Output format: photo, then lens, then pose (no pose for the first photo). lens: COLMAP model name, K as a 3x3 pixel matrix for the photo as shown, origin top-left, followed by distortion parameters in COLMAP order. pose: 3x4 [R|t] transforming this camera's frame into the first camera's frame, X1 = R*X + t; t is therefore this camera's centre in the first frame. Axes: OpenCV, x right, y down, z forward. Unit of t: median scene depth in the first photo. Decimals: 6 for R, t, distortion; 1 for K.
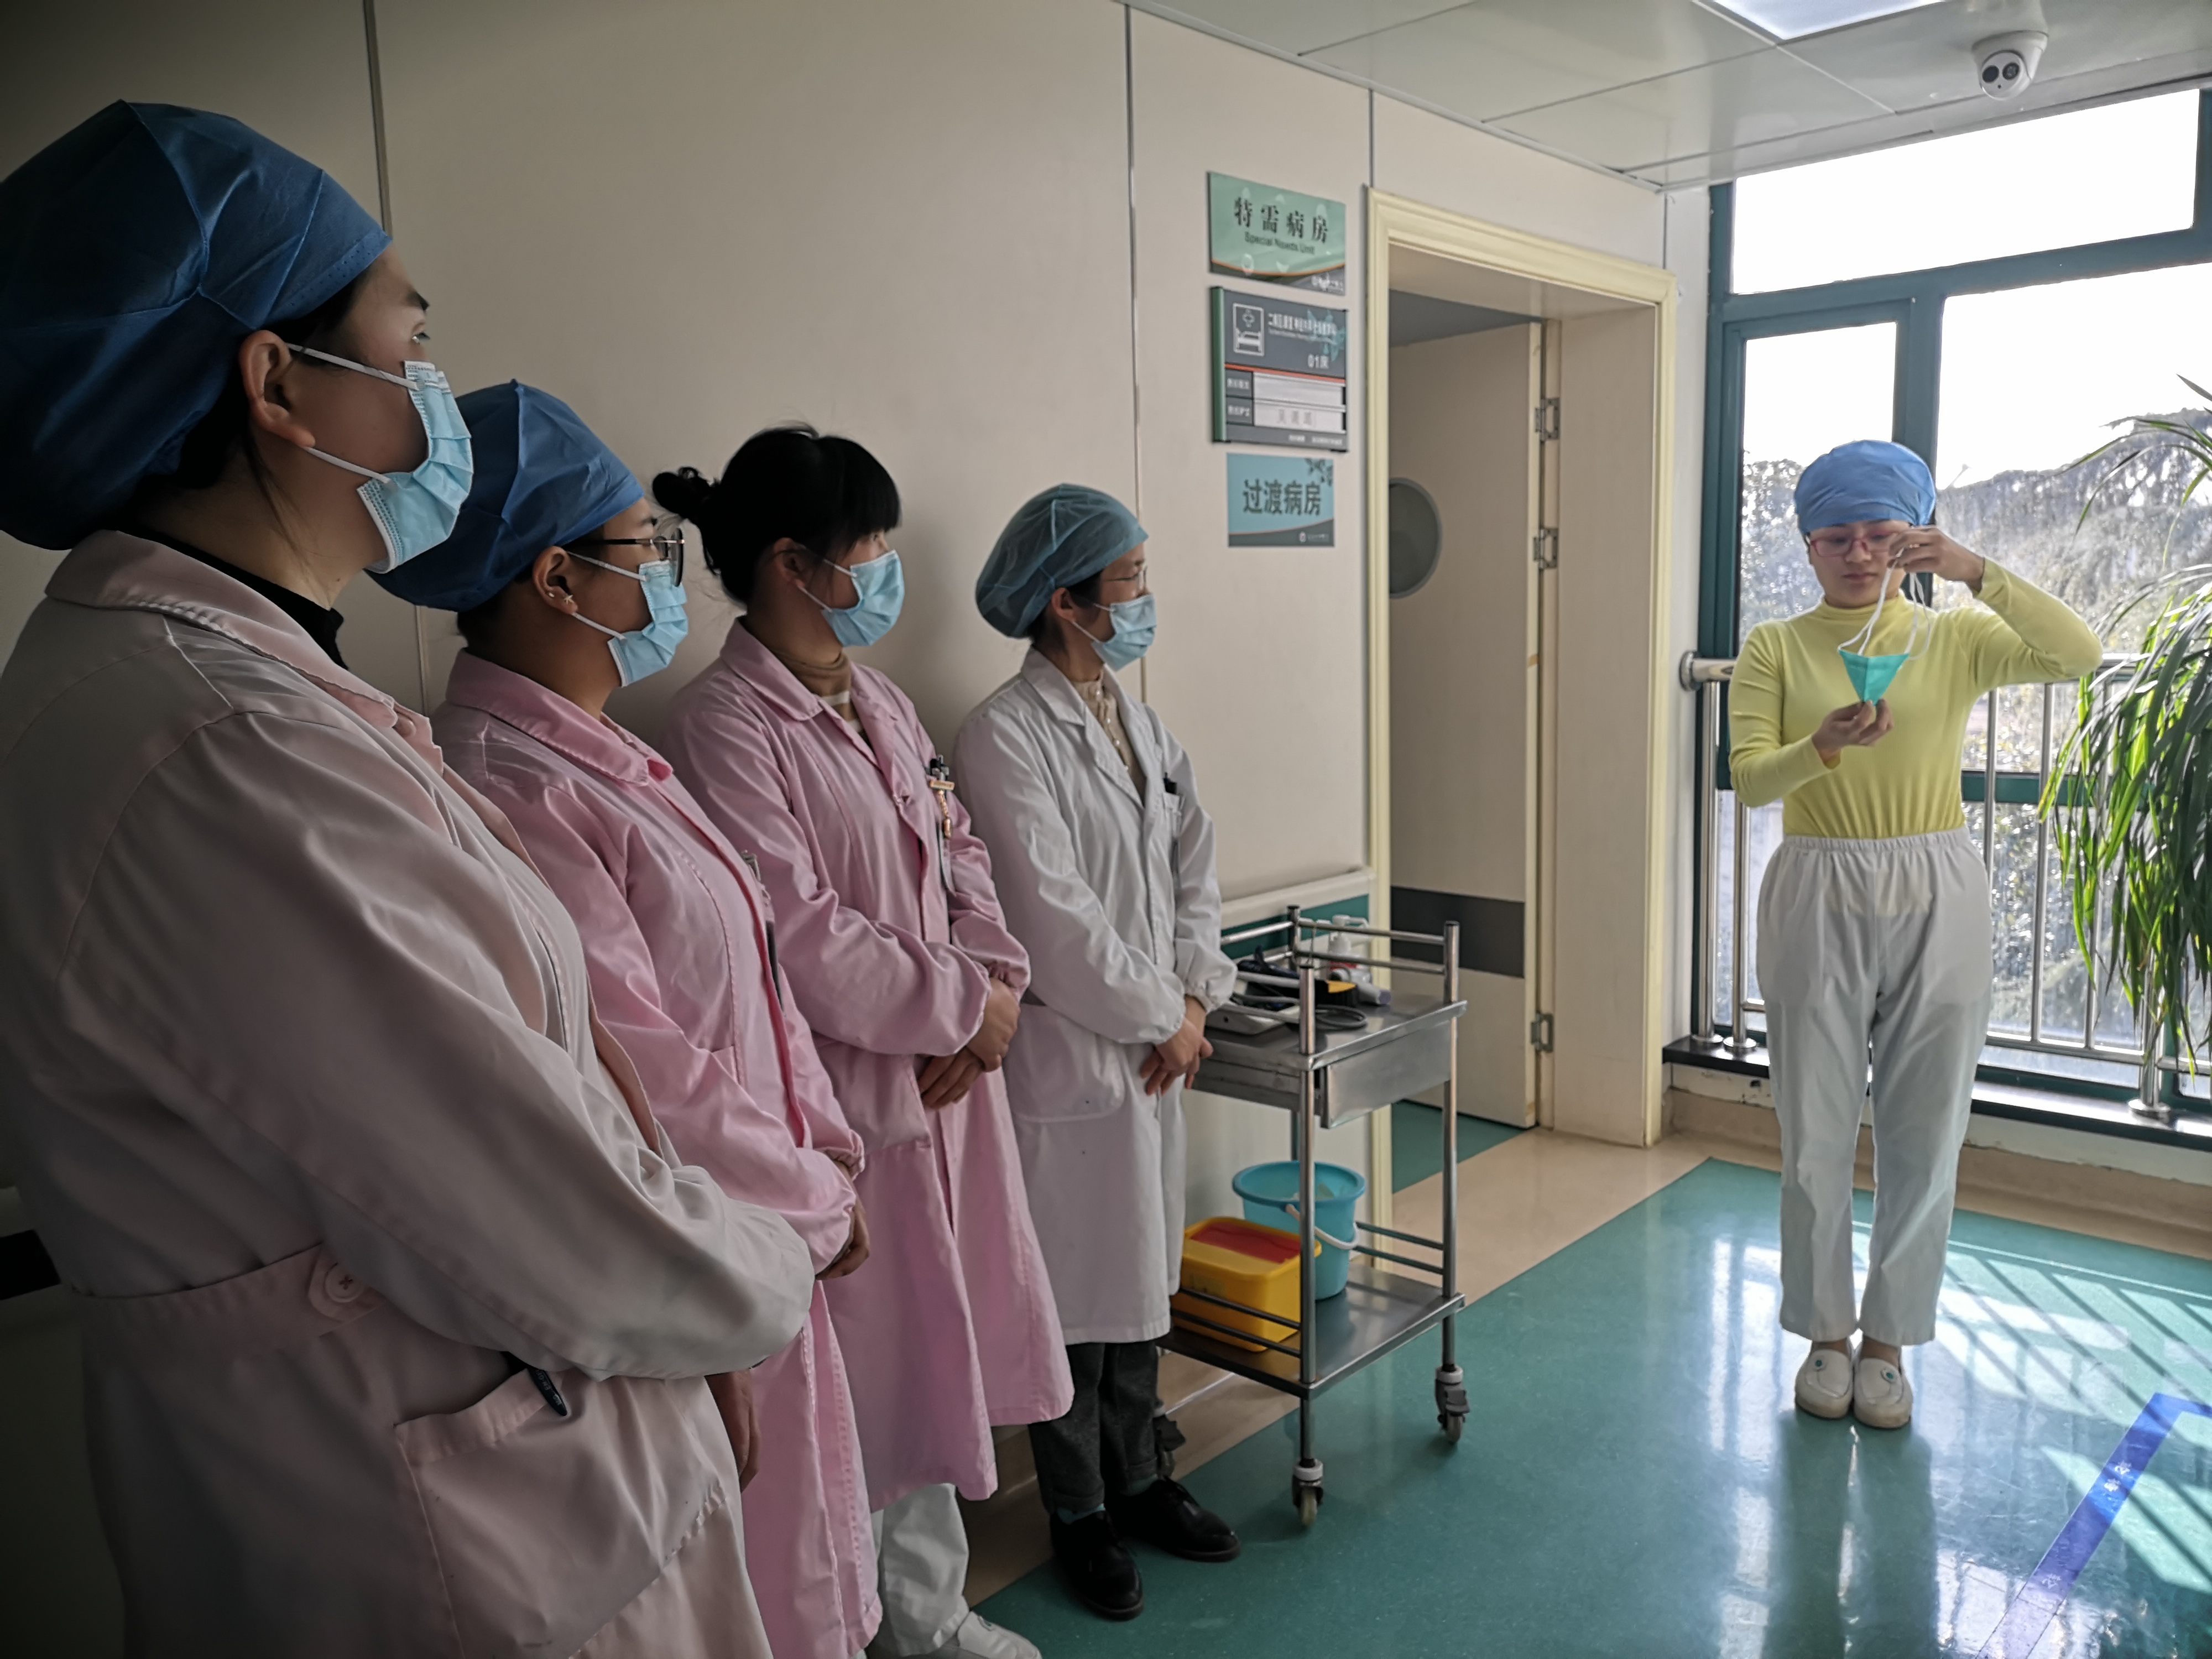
lens RADIAL K [[1707.4, 0, 1106.0], [0, 1707.4, 829.5], [0, 0, 1]] dist [0.049230, -0.047348]
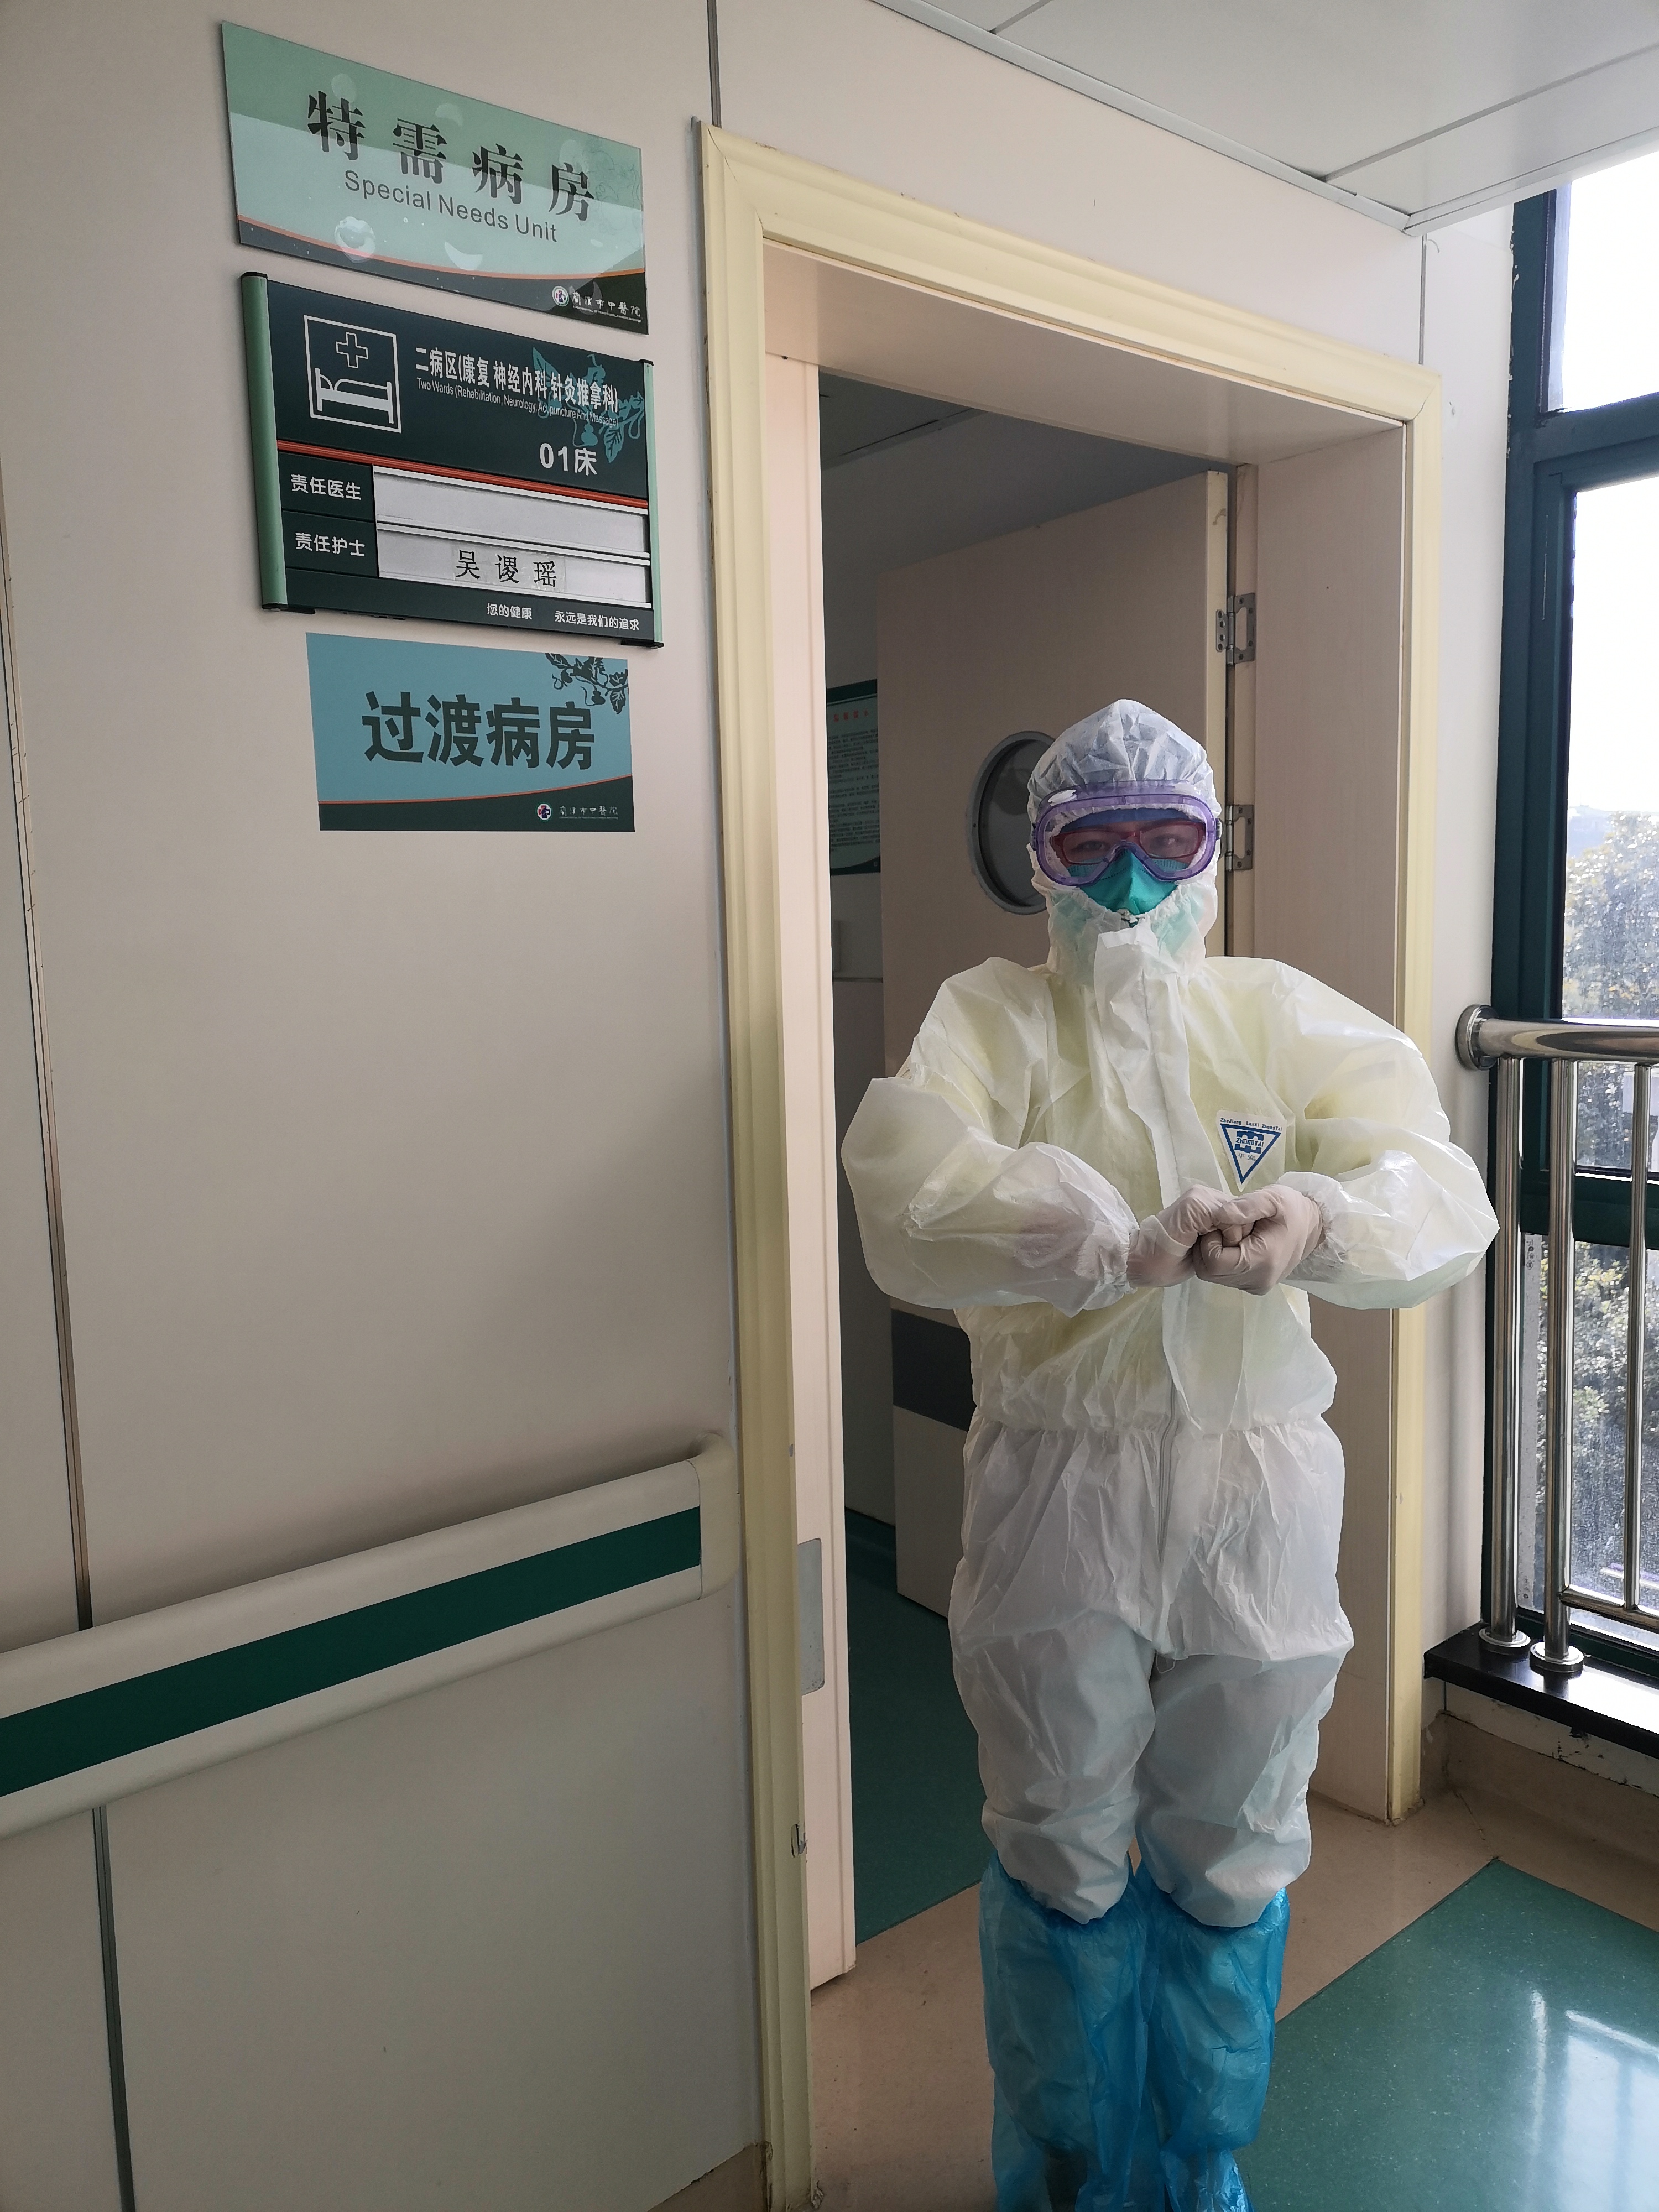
lens RADIAL K [[1707.4, 0, 829.5], [0, 1707.4, 1106.0], [0, 0, 1]] dist [0.049230, -0.047348]
pose [[0.992369, 0.017129, -0.122108, 0.259070], [-0.018553, 0.999772, -0.010532, -0.080198], [0.121900, 0.012717, 0.992461, 0.508554]]
